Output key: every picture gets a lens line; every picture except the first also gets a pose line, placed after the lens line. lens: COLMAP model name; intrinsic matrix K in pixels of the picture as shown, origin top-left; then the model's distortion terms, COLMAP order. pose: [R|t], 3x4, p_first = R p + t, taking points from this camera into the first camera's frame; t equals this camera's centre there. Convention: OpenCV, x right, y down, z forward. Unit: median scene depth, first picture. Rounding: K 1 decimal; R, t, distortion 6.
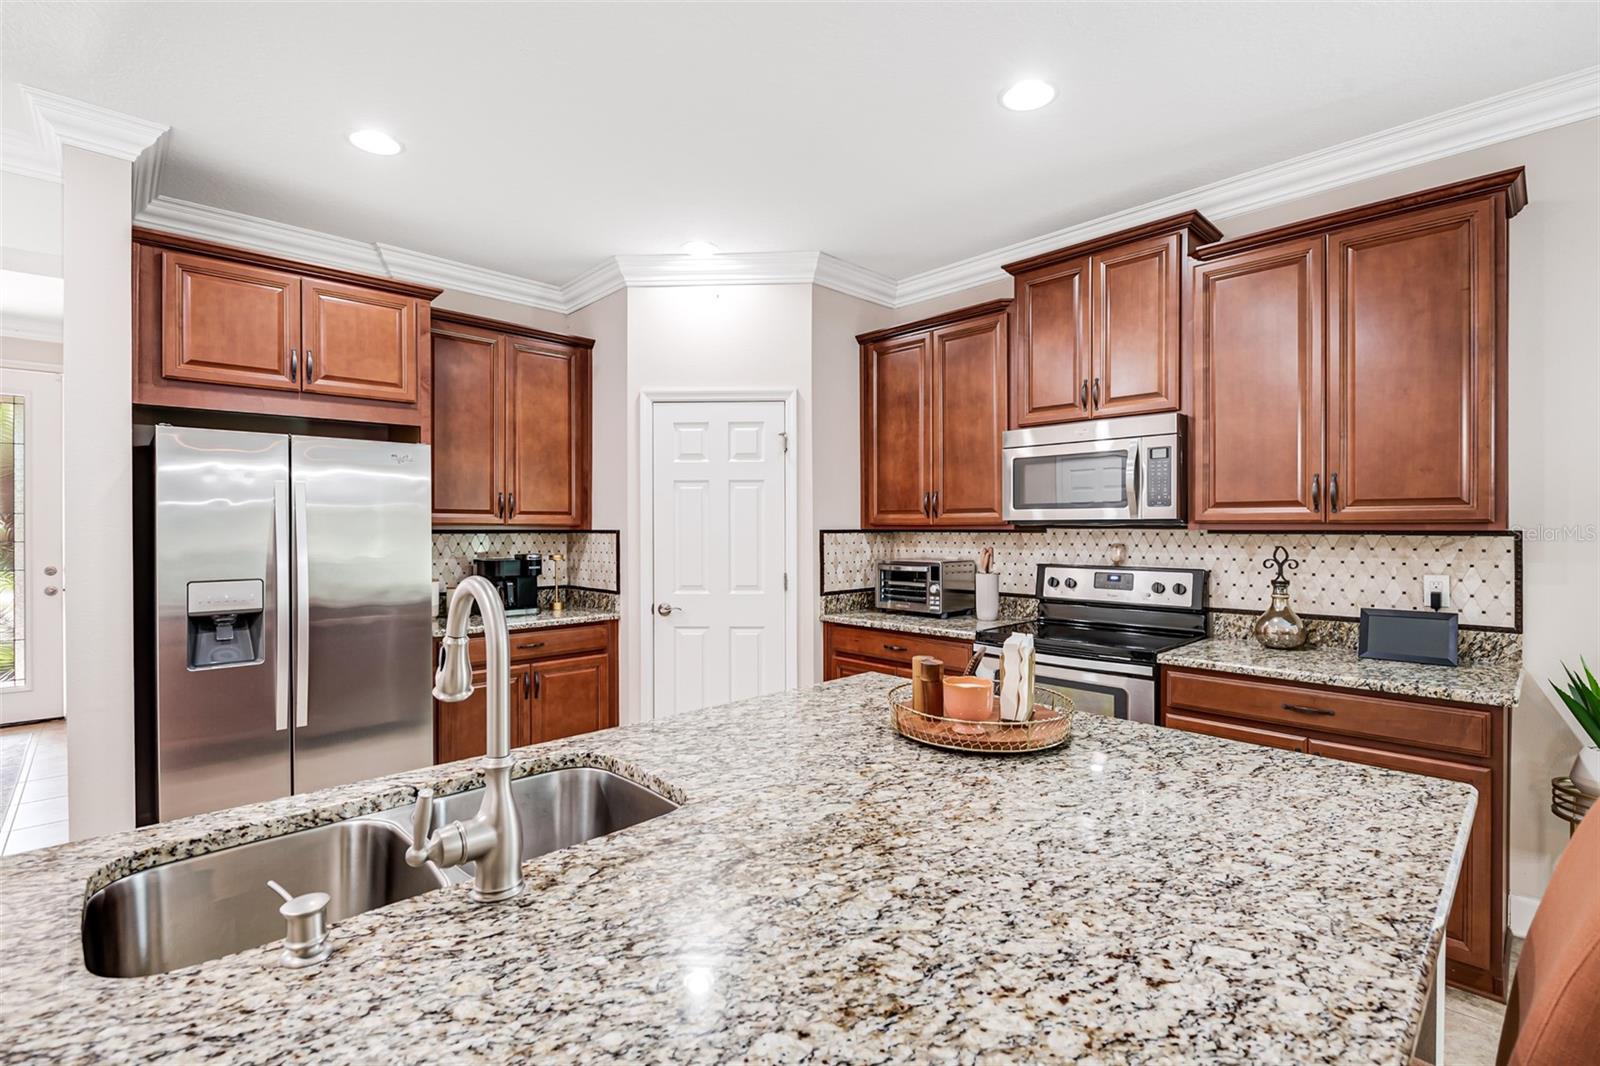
lens RADIAL K [[718.8, 0, 795.2], [0, 718.8, 530.6], [0, 0, 1]] dist [-0.003938, -0.001396]
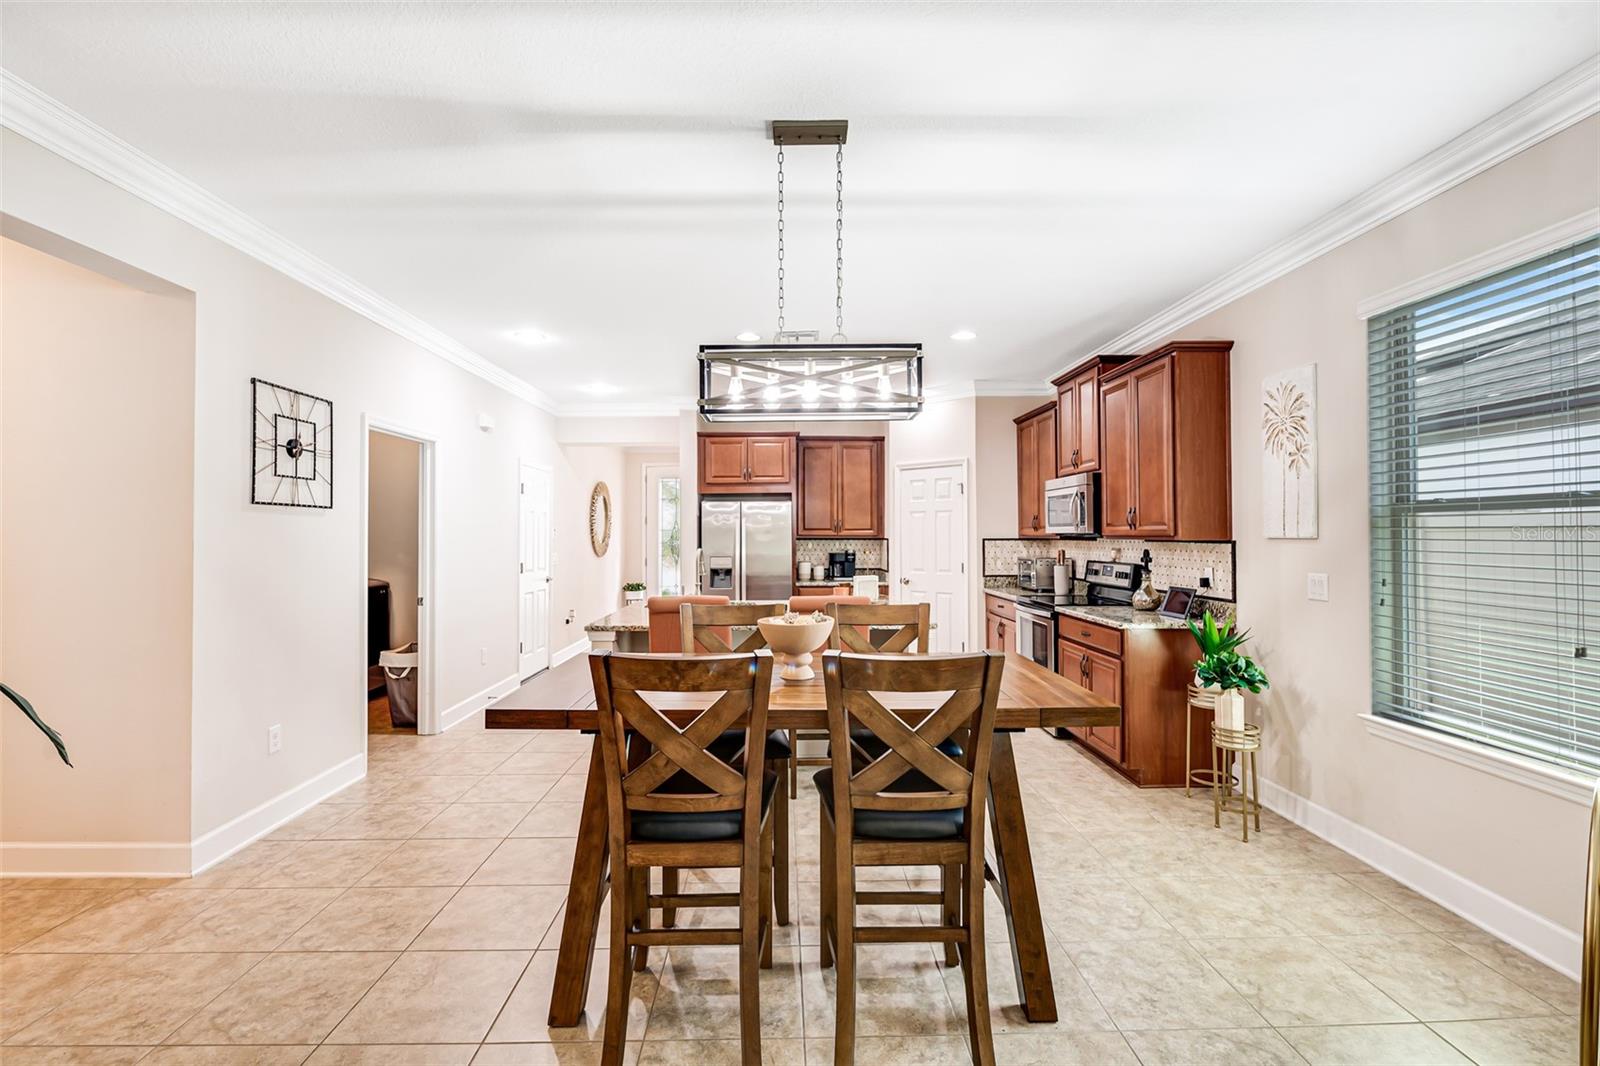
lens RADIAL K [[707.7, 0, 793.9], [0, 707.7, 525.0], [0, 0, 1]] dist [-0.015182, -0.000230]
pose [[0.737273, -0.009892, -0.675522, 0.910503], [-0.001924, 0.999858, -0.016741, -0.004300], [0.675592, 0.013642, 0.737150, -0.589277]]
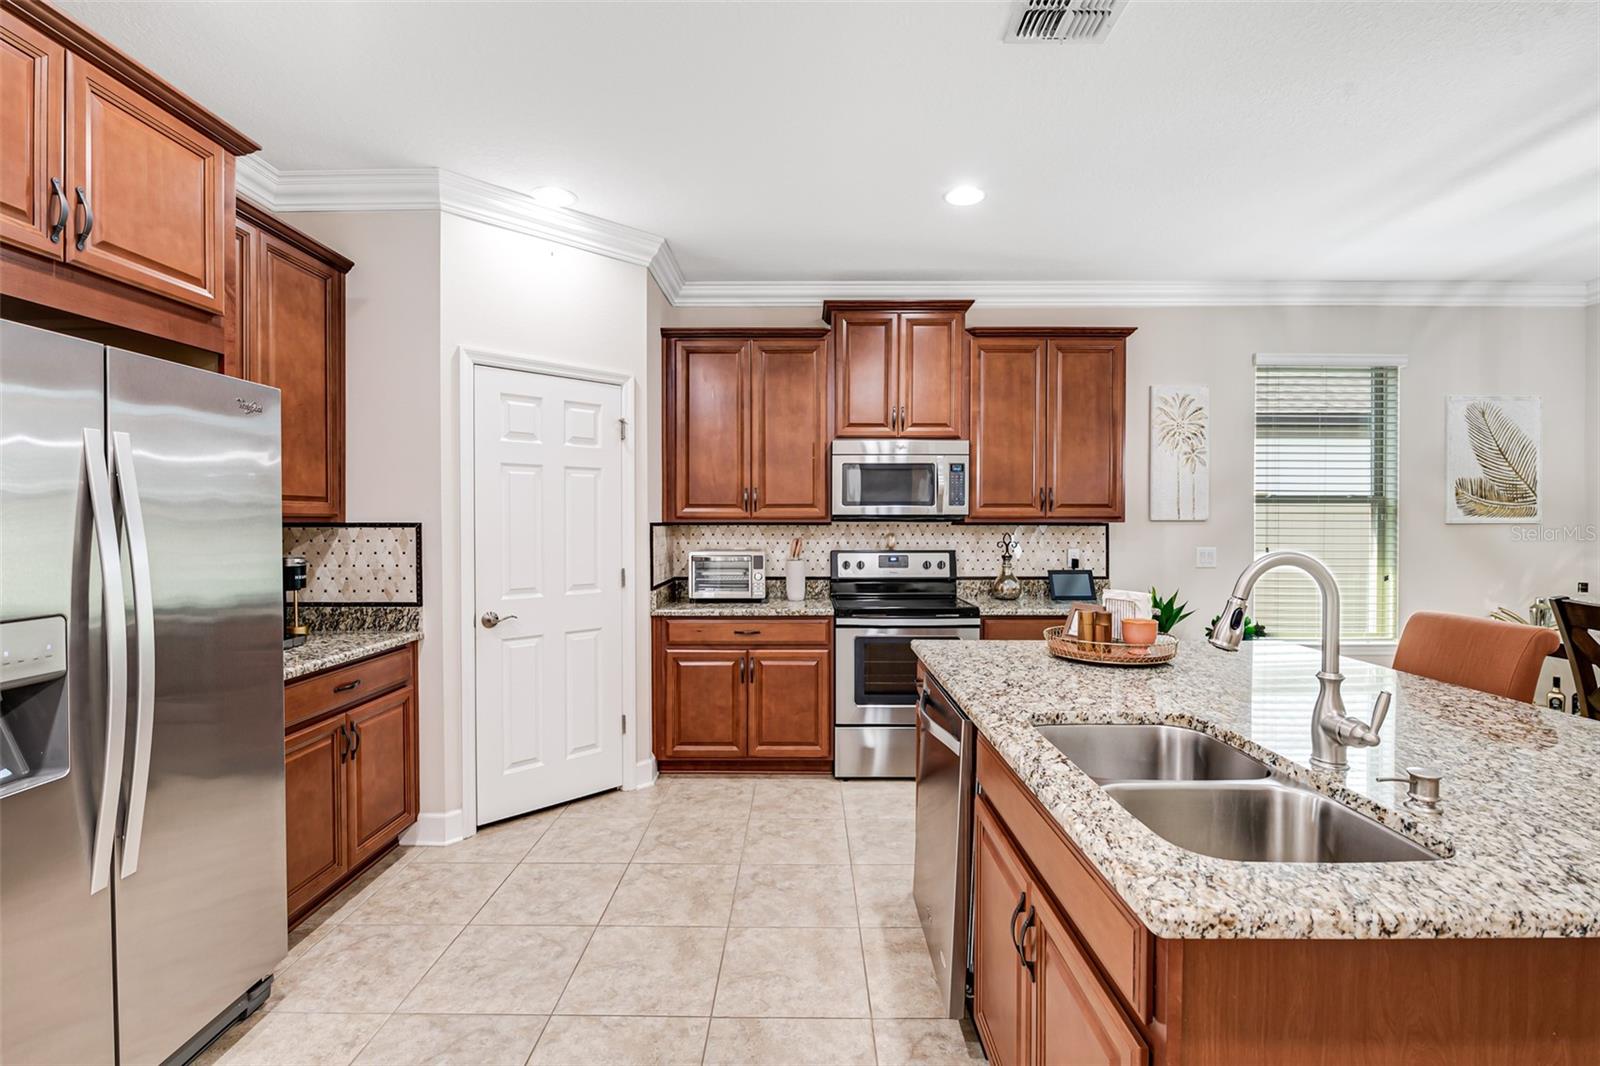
lens RADIAL K [[718.8, 0, 795.2], [0, 718.8, 530.6], [0, 0, 1]] dist [-0.003938, -0.001396]
pose [[0.695871, -0.007379, 0.718129, -0.572561], [0.001819, 0.999962, 0.008513, 0.001930], [-0.718164, -0.004618, 0.695858, 0.197456]]
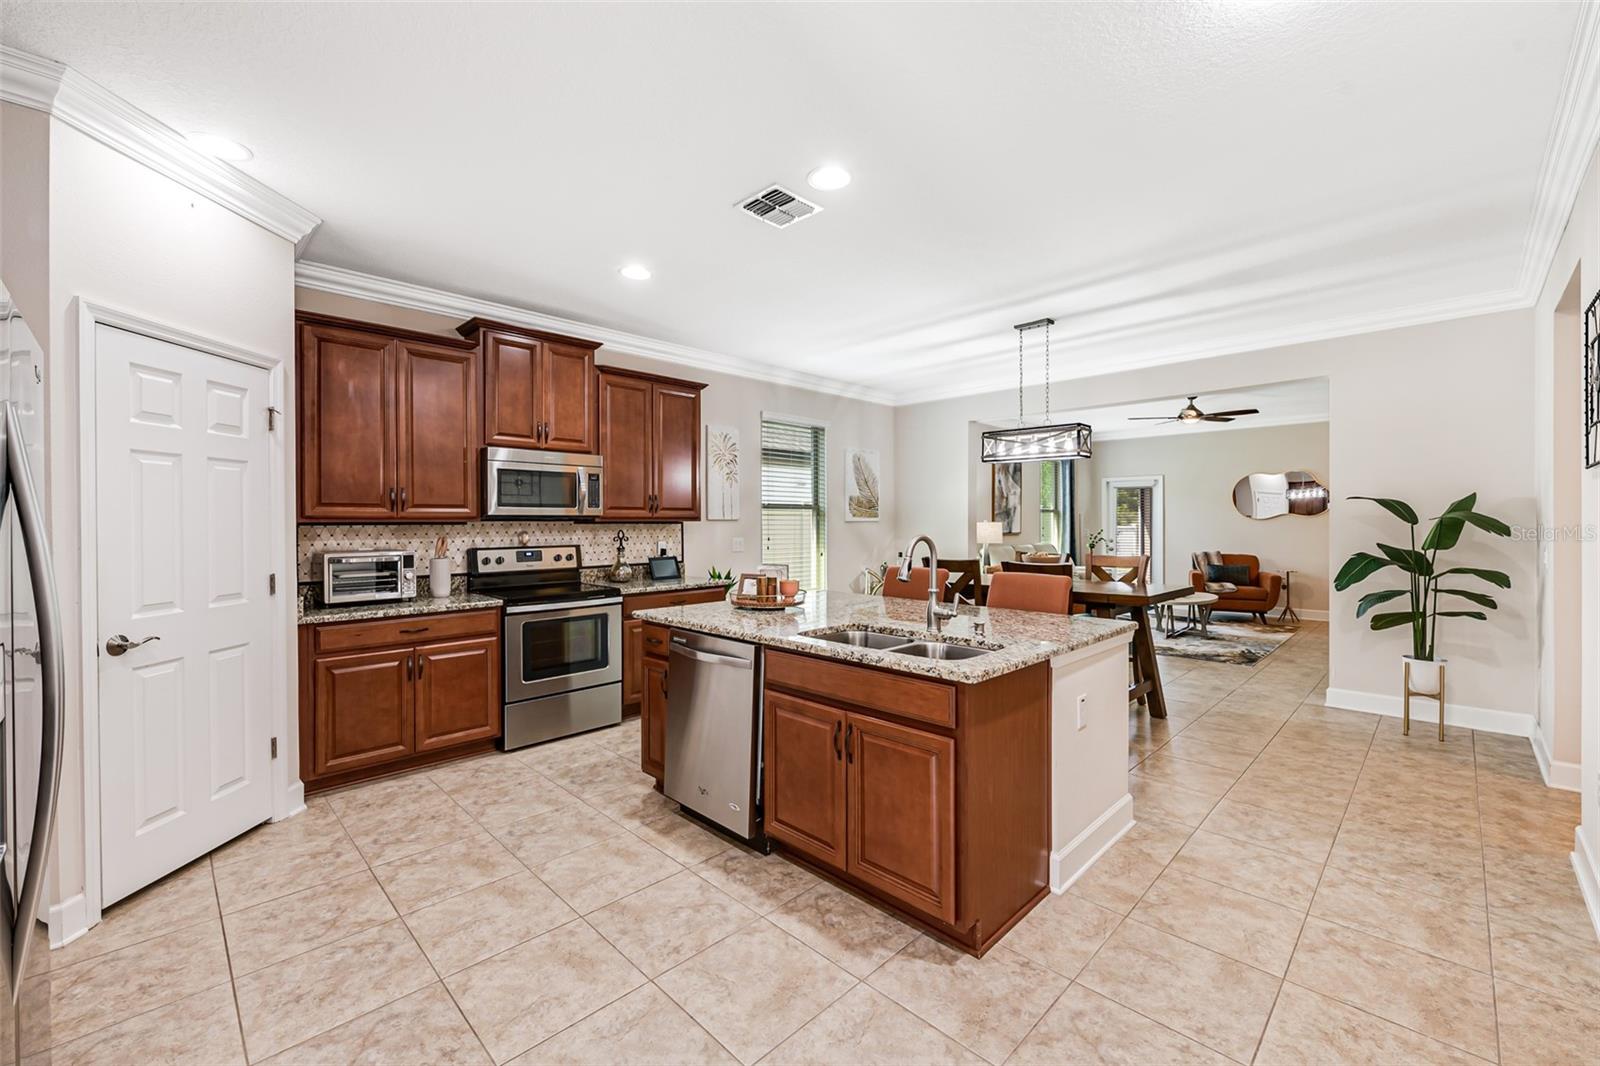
lens RADIAL K [[656.3, 0, 799.6], [0, 656.3, 525.0], [0, 0, 1]] dist [-0.000865, -0.000331]
pose [[-0.023519, -0.004556, 0.999713, -0.859166], [0.007149, 0.999963, 0.004726, 0.002410], [-0.999698, 0.007258, -0.023485, 0.429376]]
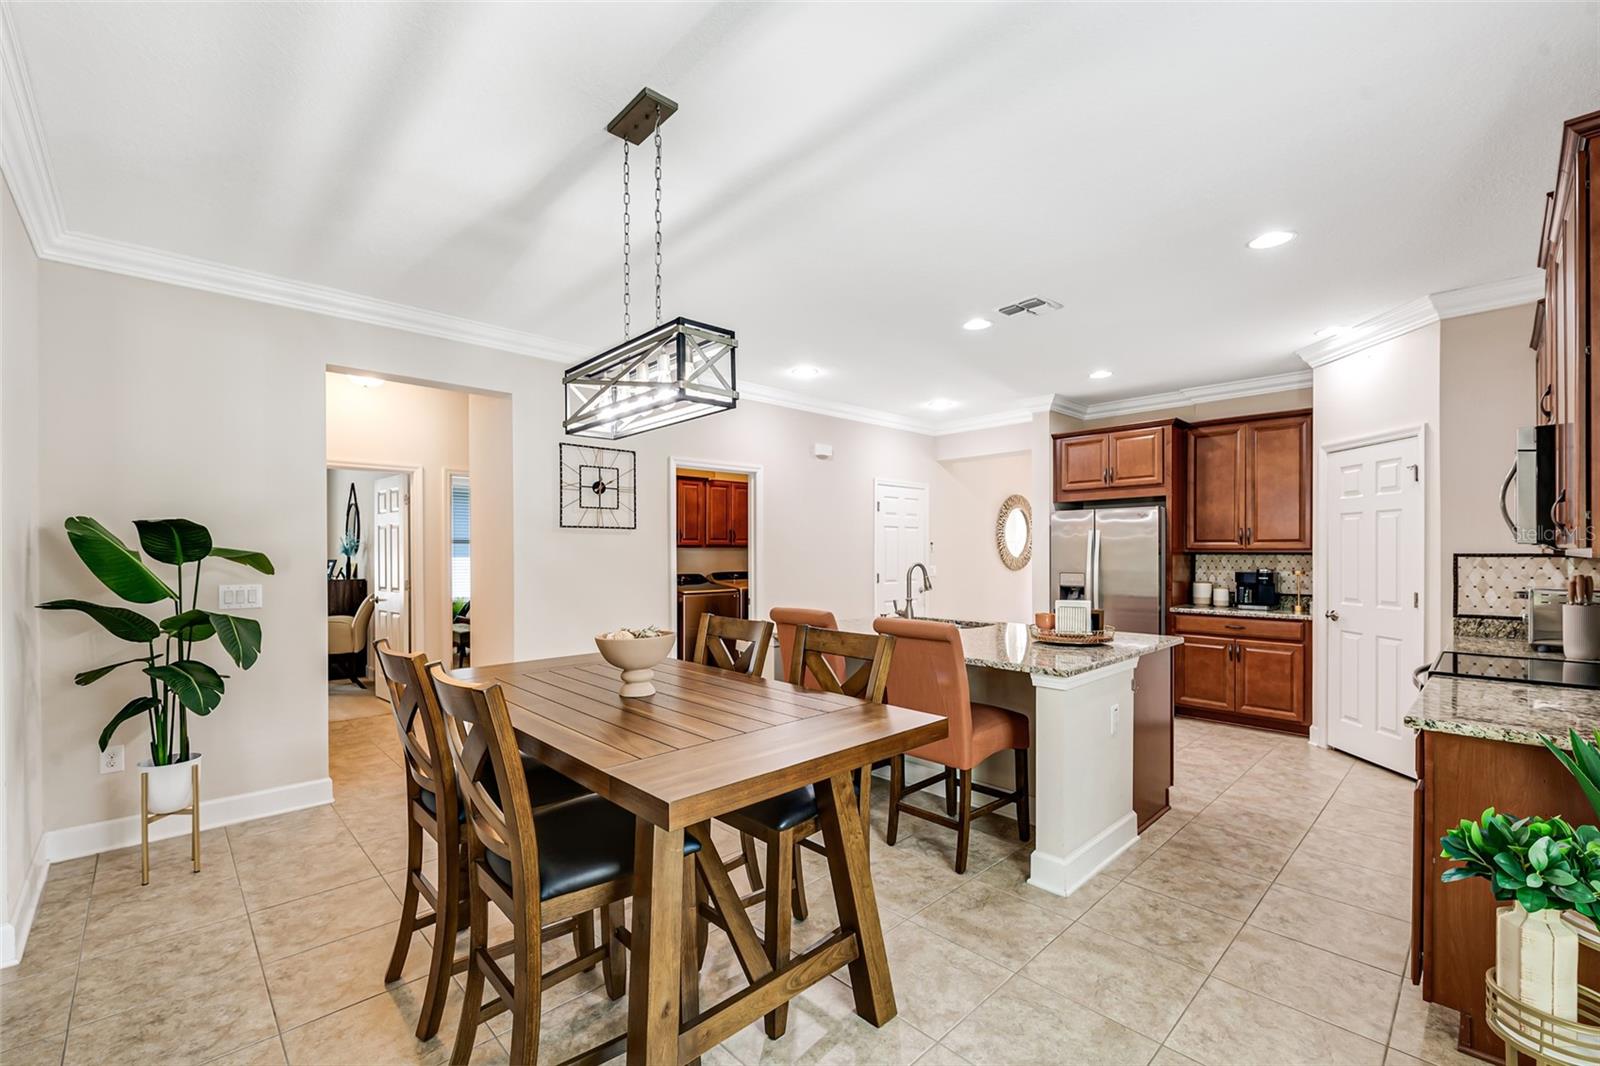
lens RADIAL K [[667.3, 0, 801.6], [0, 667.3, 556.5], [0, 0, 1]] dist [0.001111, 0.000035]
pose [[0.005556, 0.009412, -0.999940, 1.075463], [-0.003503, 0.999950, 0.009393, -0.002386], [0.999978, 0.003451, 0.005588, 0.059162]]
